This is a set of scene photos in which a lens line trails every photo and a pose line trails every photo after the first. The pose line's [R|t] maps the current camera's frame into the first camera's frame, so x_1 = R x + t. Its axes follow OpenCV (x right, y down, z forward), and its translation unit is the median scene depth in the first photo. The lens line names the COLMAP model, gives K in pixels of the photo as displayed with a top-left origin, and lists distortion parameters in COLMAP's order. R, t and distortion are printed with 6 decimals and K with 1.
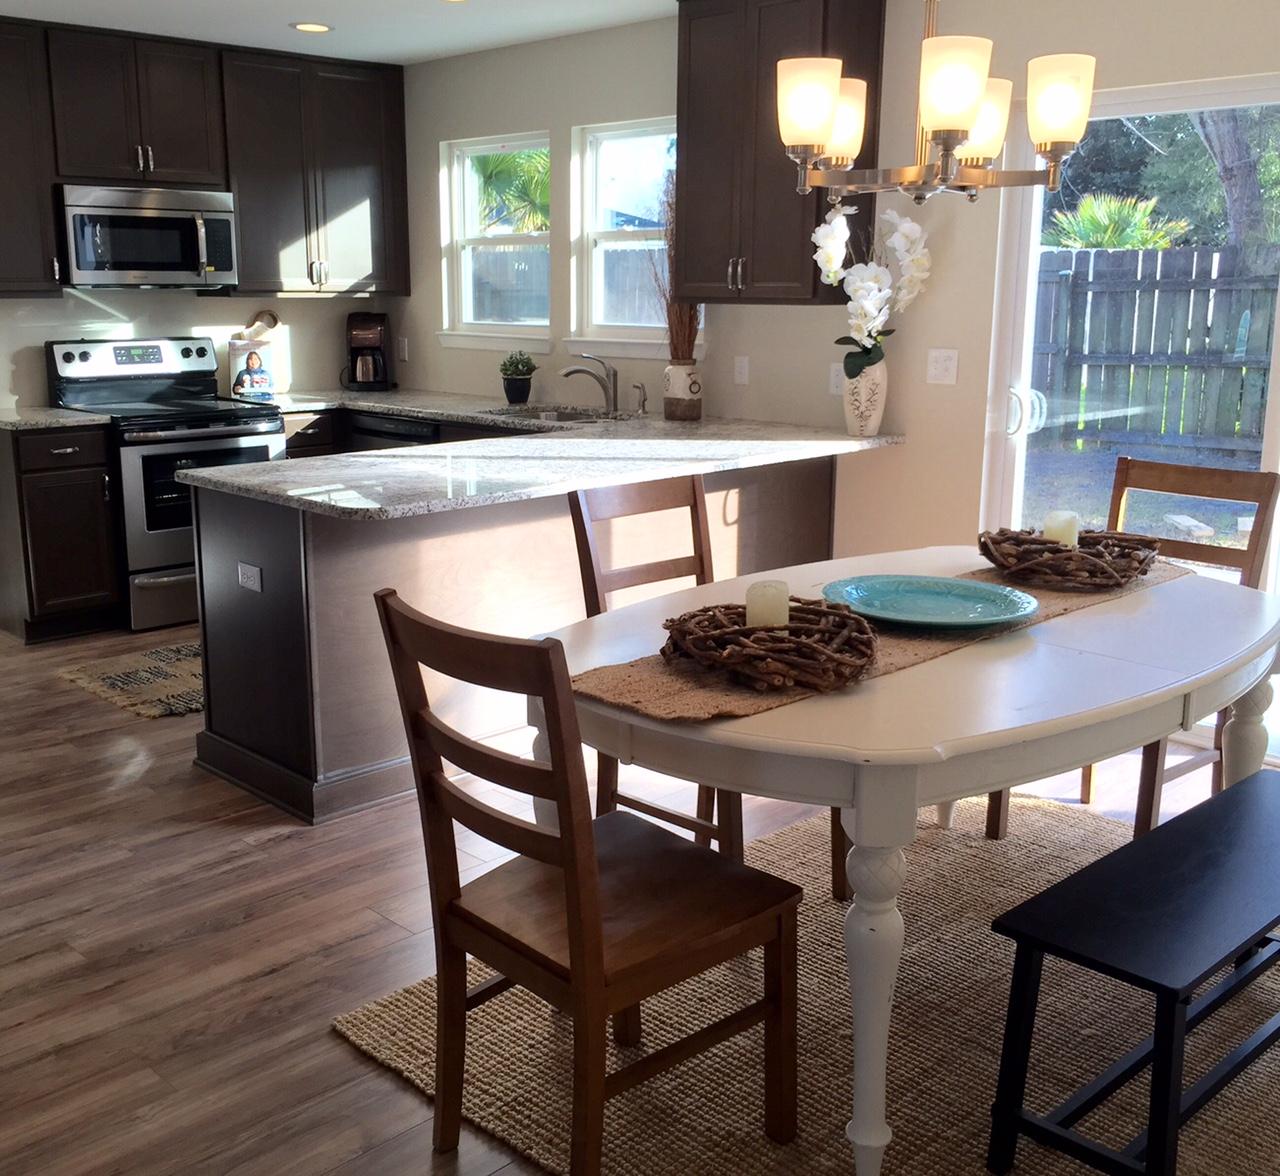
lens RADIAL K [[1381.7, 0, 595.5], [0, 1381.7, 575.9], [0, 0, 1]] dist [0.040289, 0.000000]
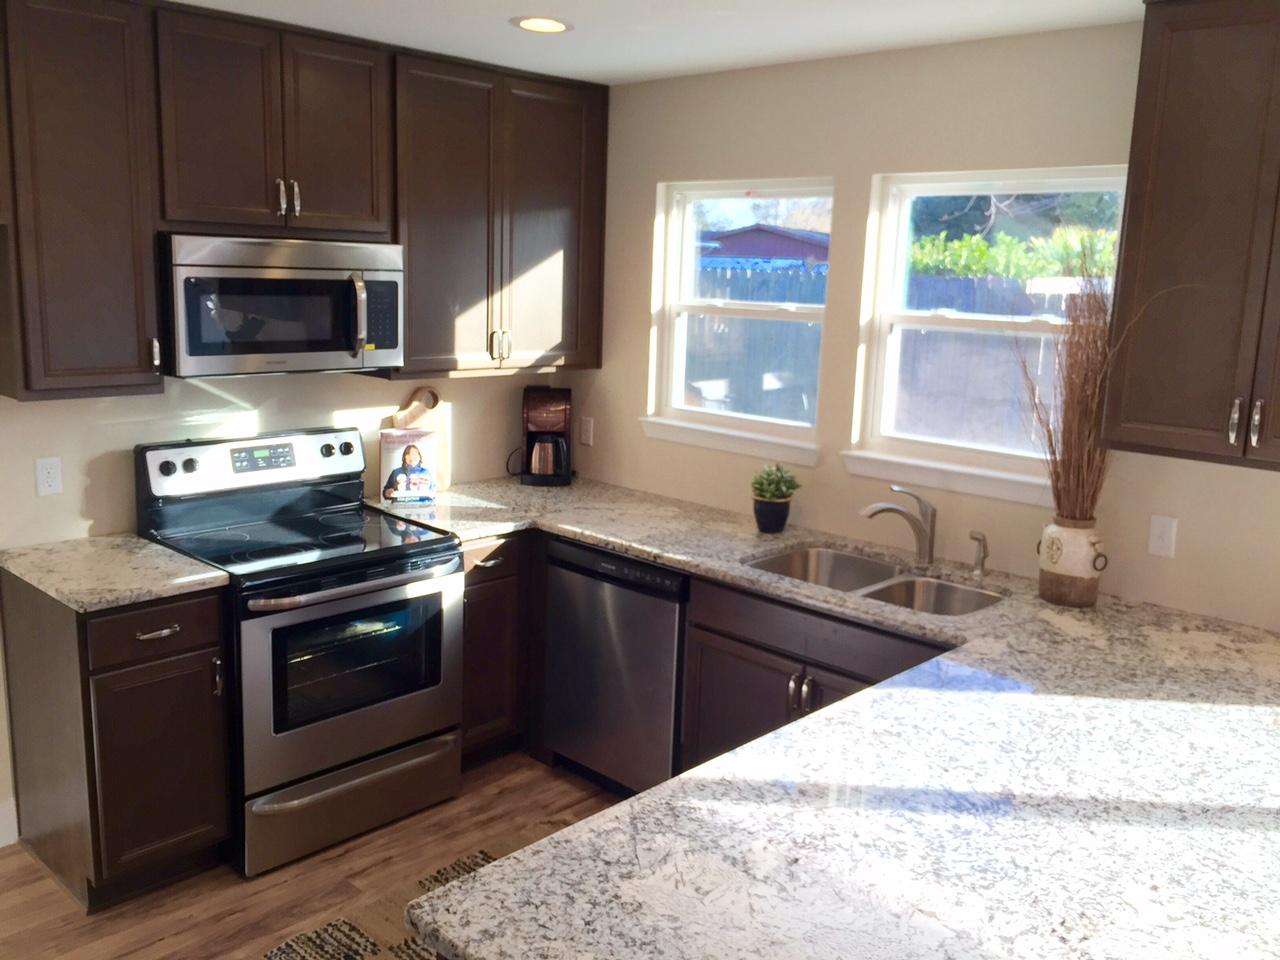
lens RADIAL K [[1098.8, 0, 634.5], [0, 1098.8, 468.4], [0, 0, 1]] dist [0.051558, -0.057161]
pose [[0.998289, 0.024864, 0.052929, -0.202430], [-0.023362, 0.999312, -0.028813, -0.174004], [-0.053609, 0.027527, 0.998183, 0.501274]]
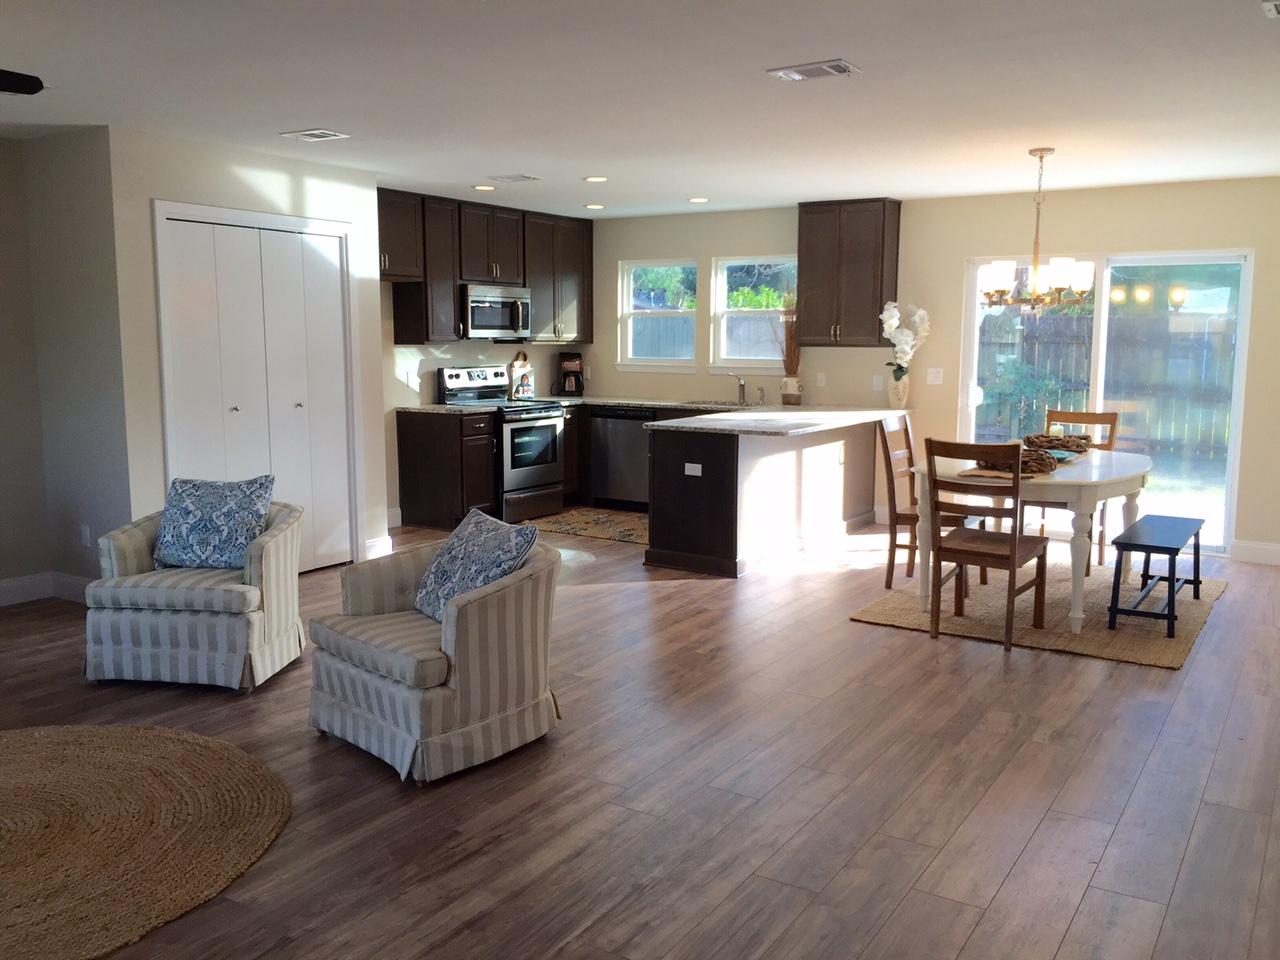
lens RADIAL K [[1098.8, 0, 636.3], [0, 1098.8, 468.7], [0, 0, 1]] dist [0.051558, -0.057161]
pose [[0.969961, -0.024138, 0.242058, -0.587901], [0.045477, 0.995515, -0.082959, 0.107884], [-0.238970, 0.091475, 0.966709, -0.505799]]
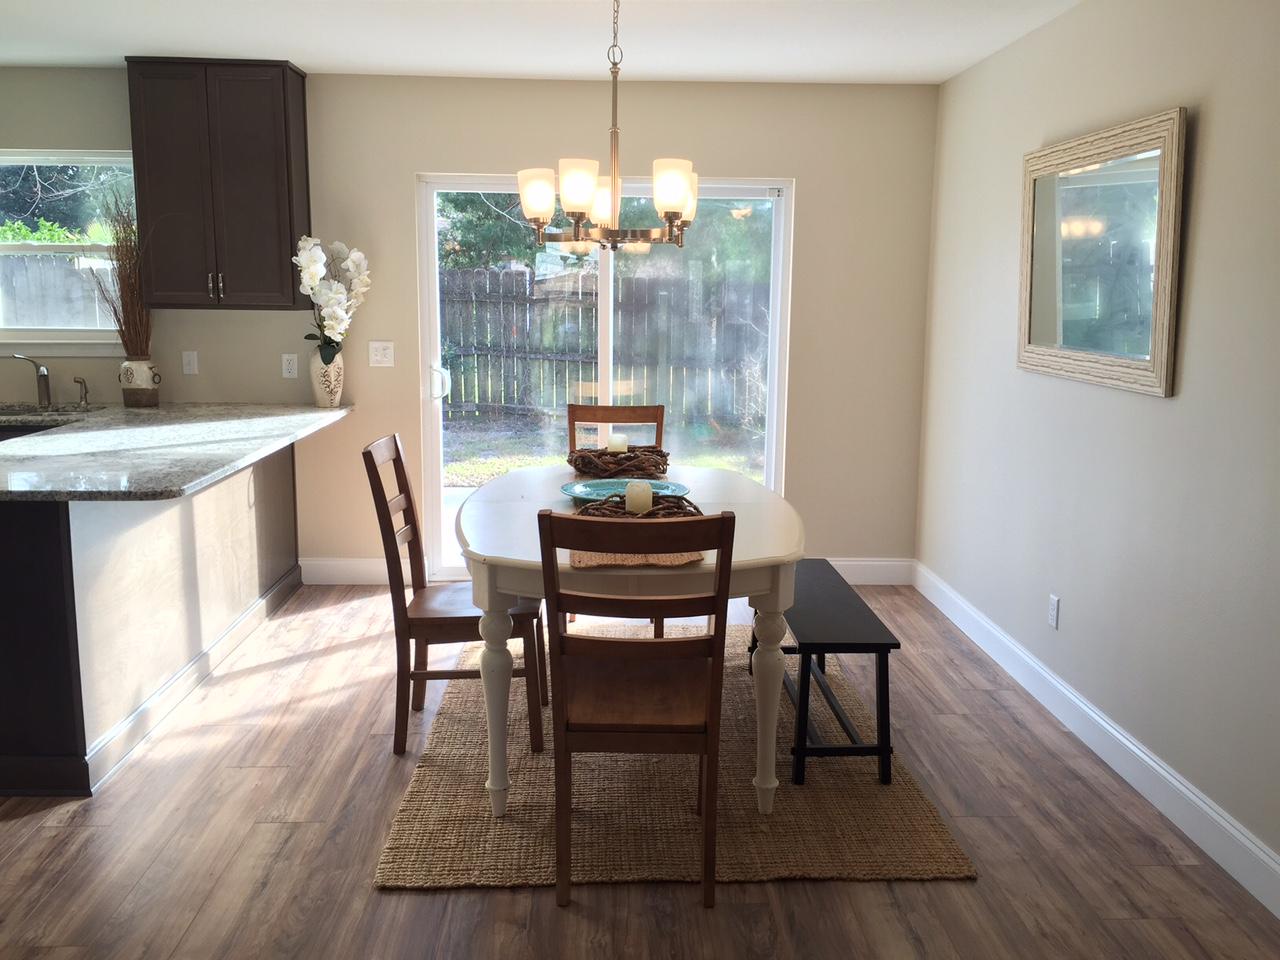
lens RADIAL K [[1098.8, 0, 635.3], [0, 1098.8, 469.1], [0, 0, 1]] dist [0.051558, -0.057161]
pose [[0.658050, -0.111378, 0.744692, -0.404909], [0.147532, 0.988902, 0.017535, -0.016503], [-0.738380, 0.098327, 0.667178, 0.072395]]
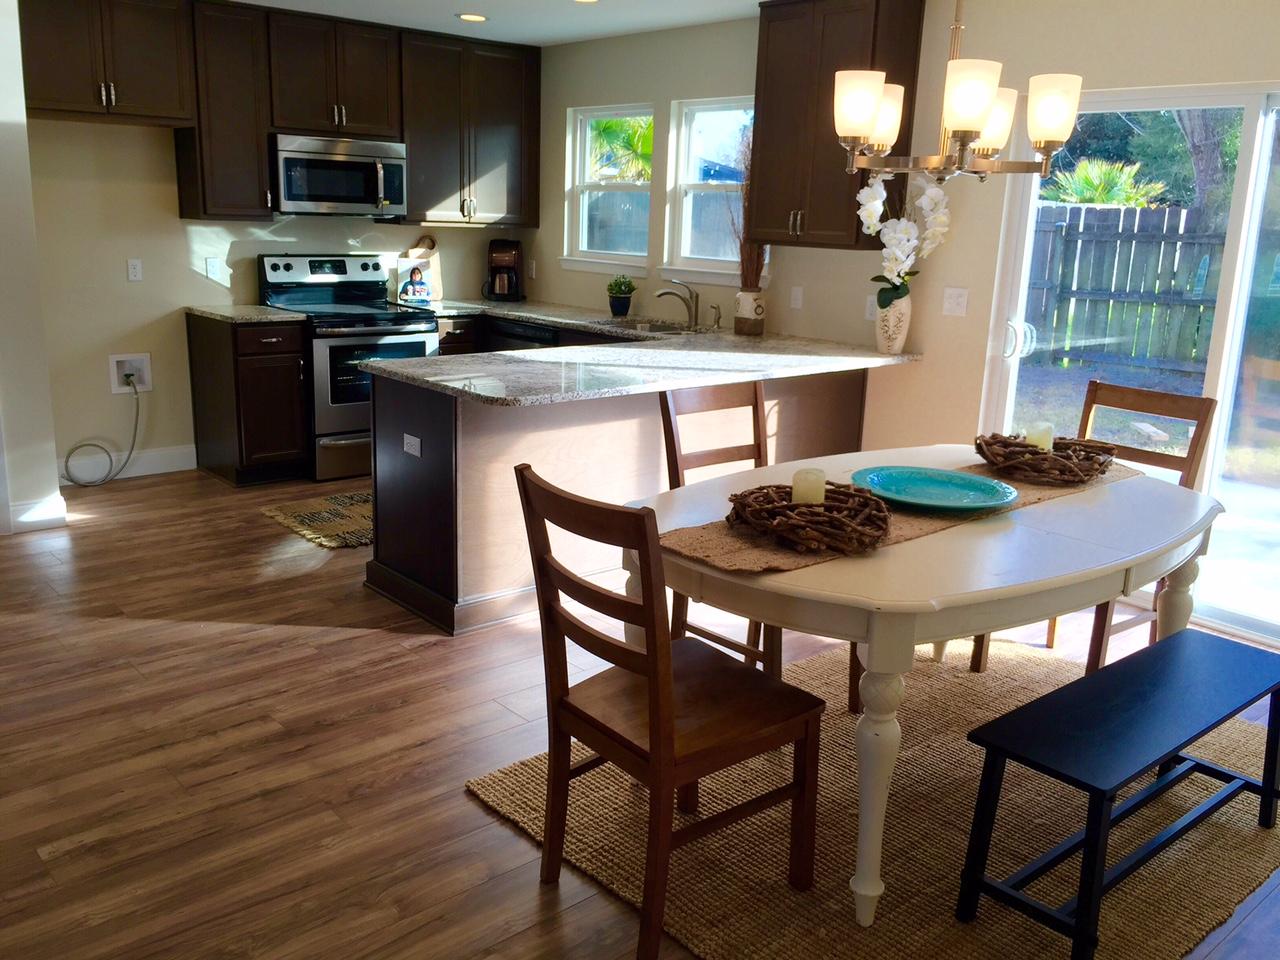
lens RADIAL K [[1098.8, 0, 635.1], [0, 1098.8, 474.8], [0, 0, 1]] dist [0.051558, -0.057161]
pose [[0.998555, 0.043197, -0.031976, -0.003817], [-0.042431, 0.998805, 0.024269, -0.004215], [0.032986, -0.022877, 0.999194, -0.025889]]
